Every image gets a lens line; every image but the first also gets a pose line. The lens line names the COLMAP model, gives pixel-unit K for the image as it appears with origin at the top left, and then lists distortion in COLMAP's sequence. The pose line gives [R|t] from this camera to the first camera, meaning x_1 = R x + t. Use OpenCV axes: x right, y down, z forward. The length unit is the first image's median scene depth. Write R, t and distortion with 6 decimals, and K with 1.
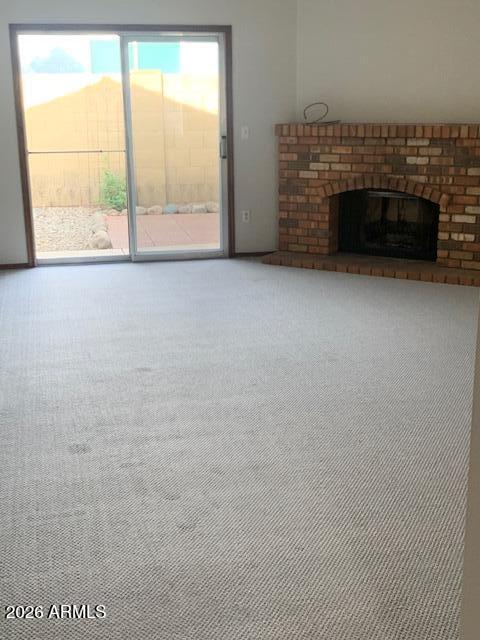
lens RADIAL K [[847.8, 0, 240.0], [0, 847.8, 320.0], [0, 0, 1]] dist [0.215683, -0.628988]
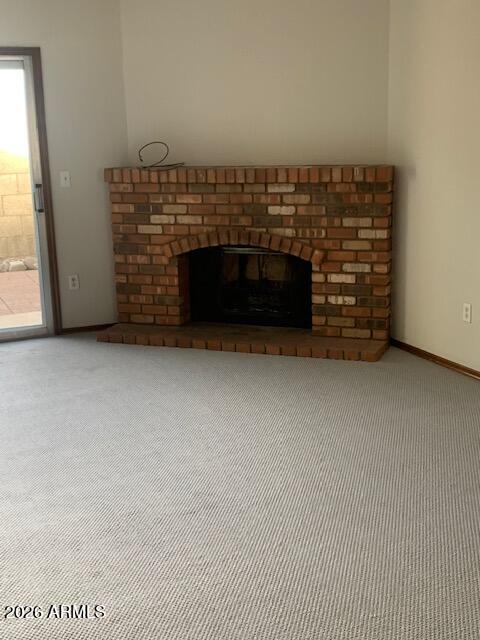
lens RADIAL K [[847.8, 0, 240.0], [0, 847.8, 320.0], [0, 0, 1]] dist [0.215683, -0.628988]
pose [[0.979903, -0.058713, 0.190638, 0.005337], [0.066644, 0.997147, -0.035457, -0.051860], [-0.188013, 0.047449, 0.981020, 0.201577]]
